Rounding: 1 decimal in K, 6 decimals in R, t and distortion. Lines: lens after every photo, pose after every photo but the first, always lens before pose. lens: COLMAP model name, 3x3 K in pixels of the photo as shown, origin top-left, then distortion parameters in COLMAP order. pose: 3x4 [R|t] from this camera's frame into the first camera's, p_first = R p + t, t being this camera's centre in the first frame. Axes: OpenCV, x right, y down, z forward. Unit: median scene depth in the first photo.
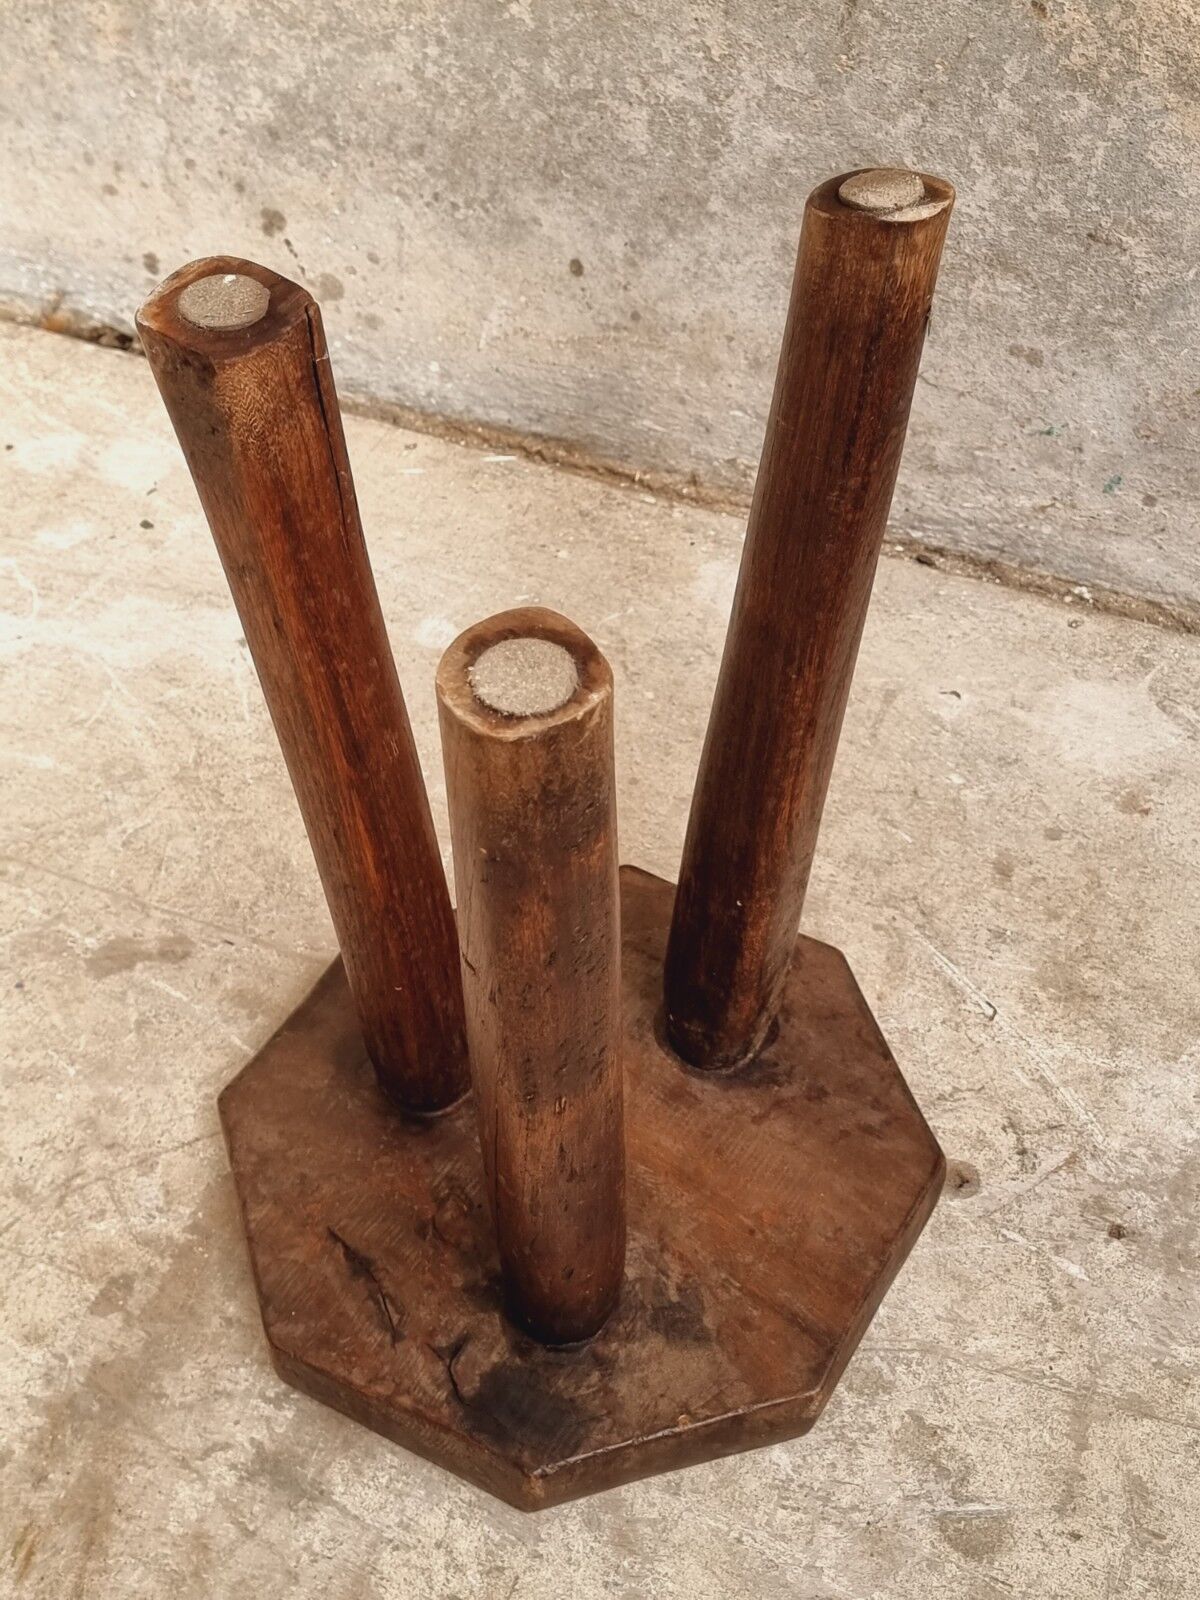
lens RADIAL K [[2131.9, 0, 598.8], [0, 2131.9, 817.5], [0, 0, 1]] dist [0.064068, 0.000000]
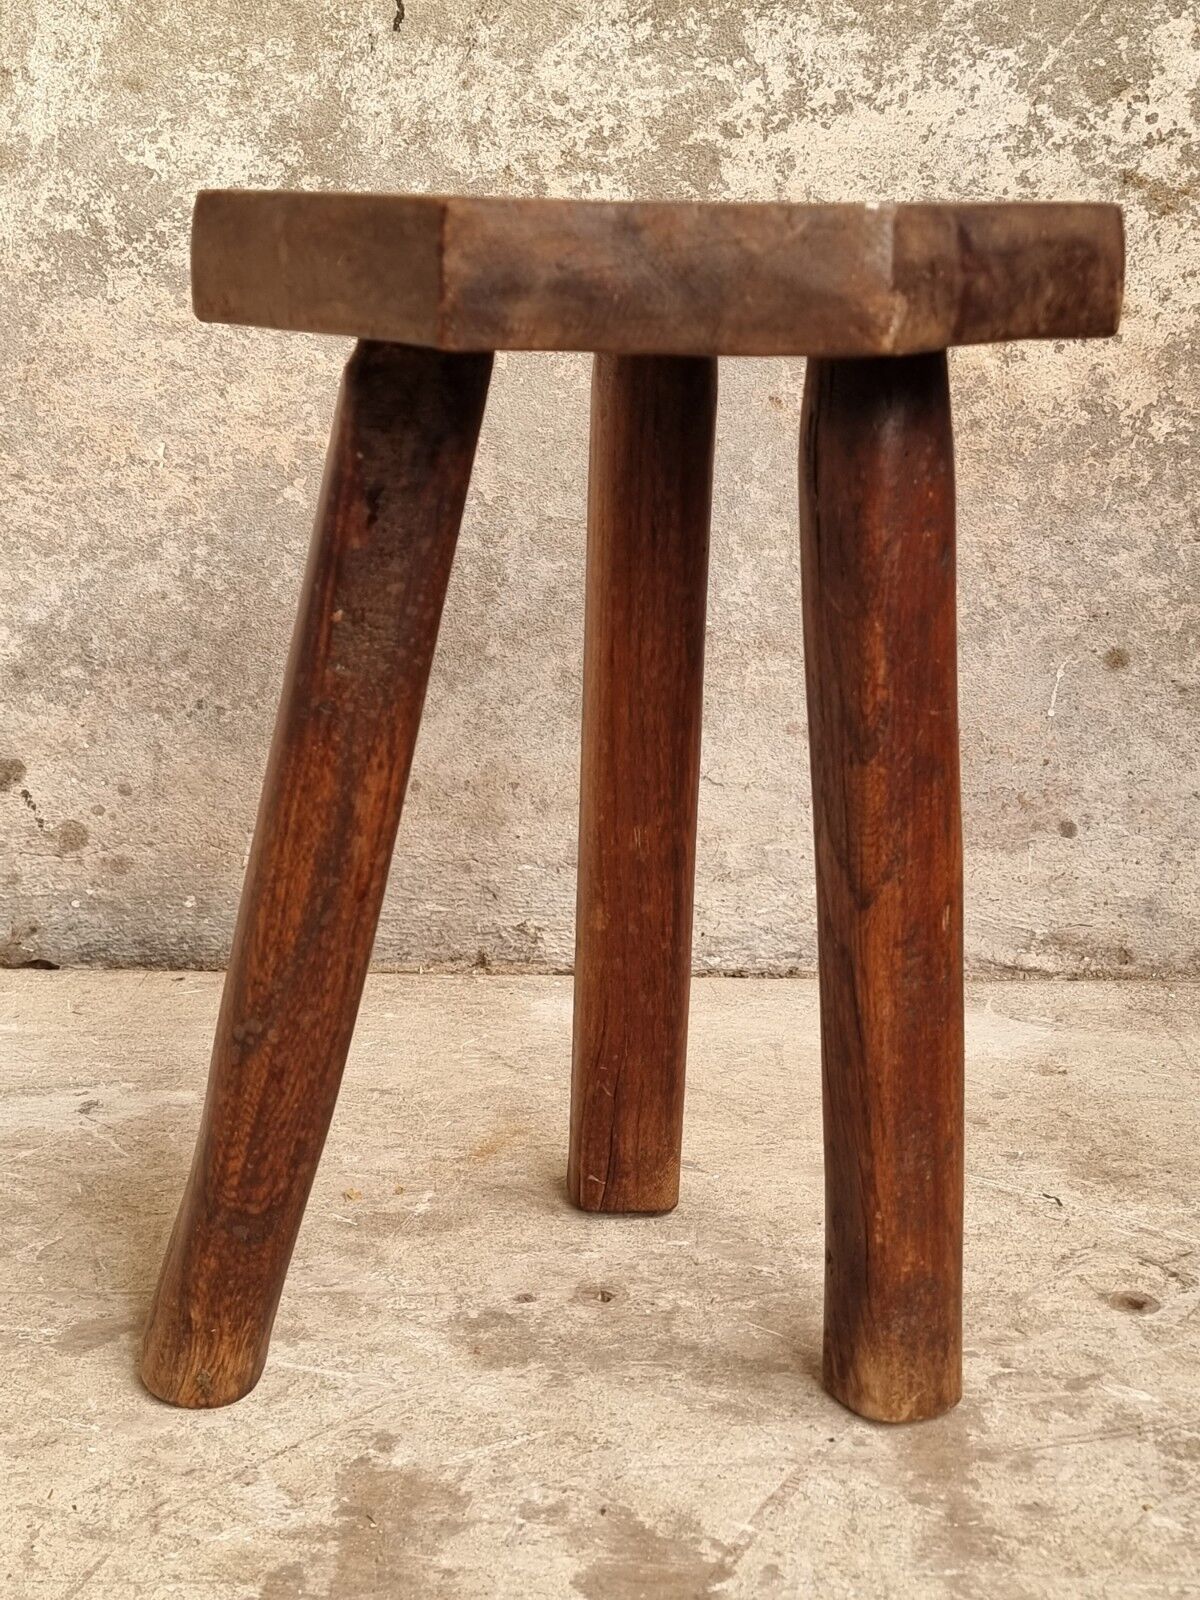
lens RADIAL K [[2131.9, 0, 600.8], [0, 2131.9, 840.1], [0, 0, 1]] dist [0.064068, 0.000000]
pose [[0.918418, -0.085217, 0.386324, -0.310847], [0.279303, 0.831253, -0.480633, 0.315343], [-0.280175, 0.549324, 0.787239, 0.197116]]
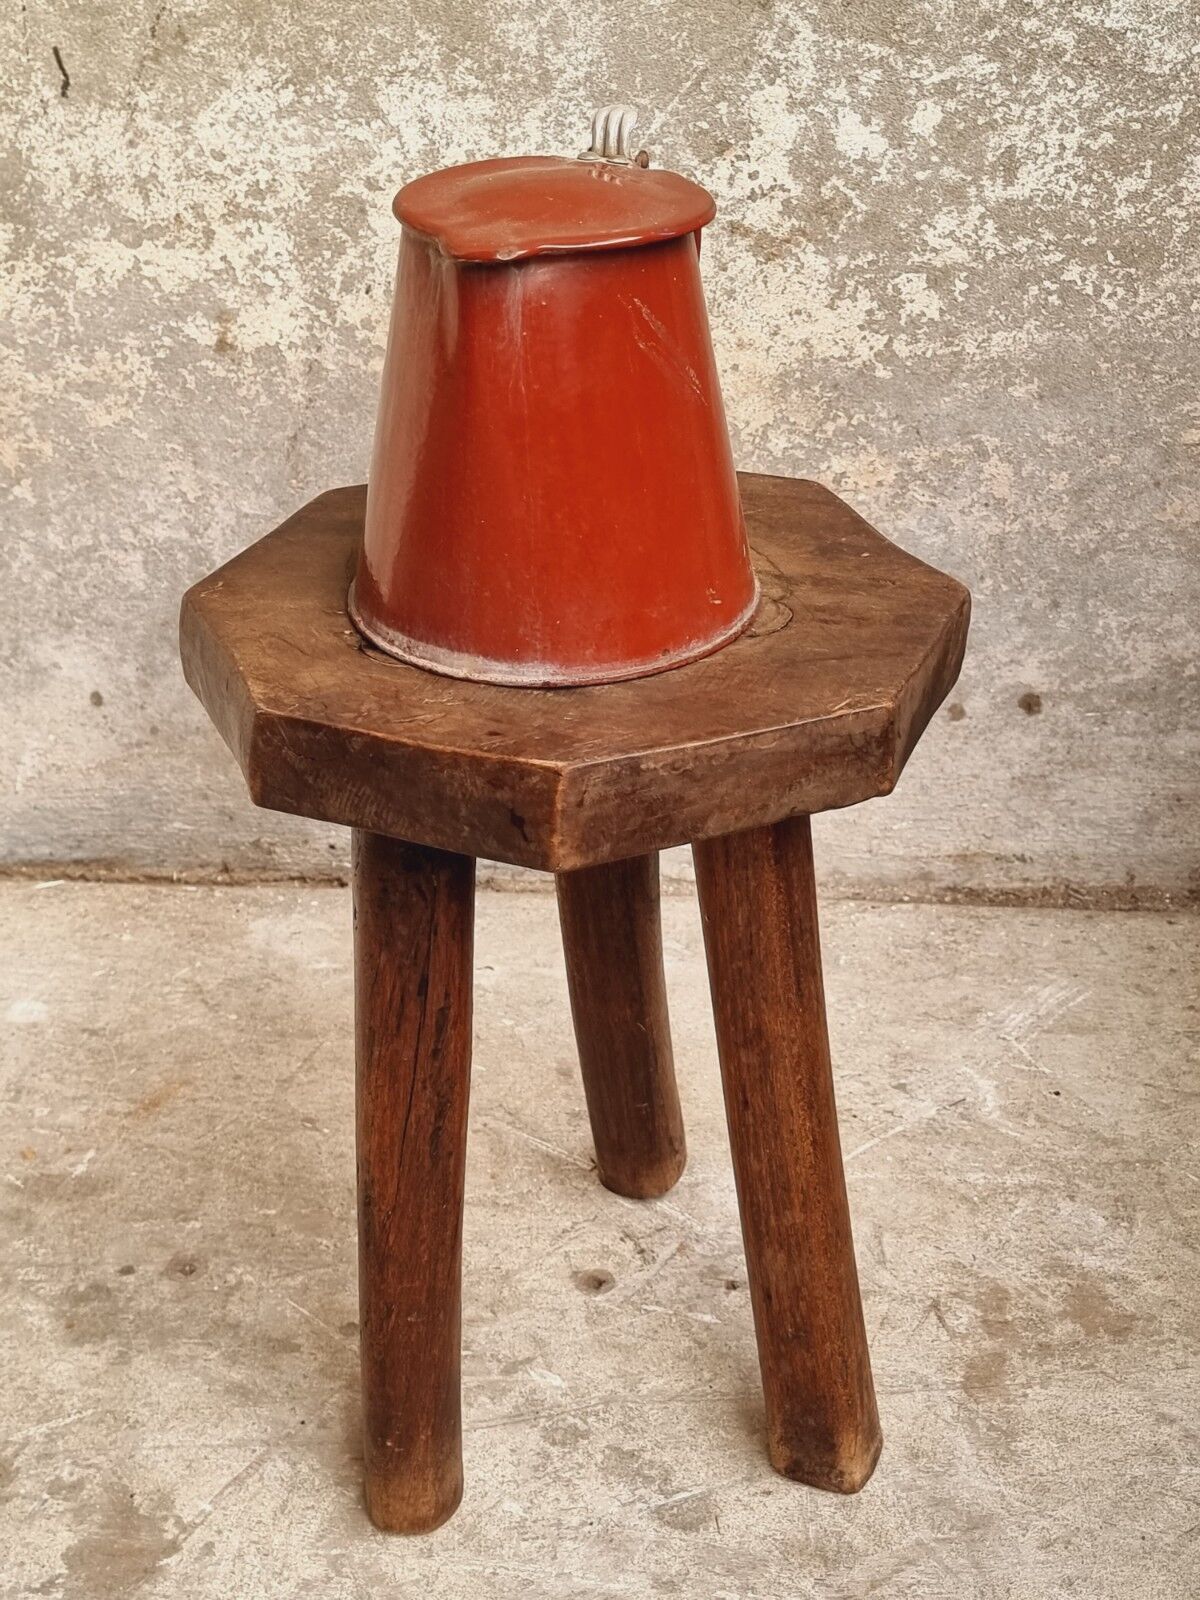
lens RADIAL K [[2131.9, 0, 606.7], [0, 2131.9, 836.8], [0, 0, 1]] dist [0.064068, 0.000000]
pose [[0.942979, -0.161160, 0.291235, -0.105863], [0.246109, 0.926678, -0.284075, 0.229455], [-0.224099, 0.339552, 0.913501, -0.125367]]
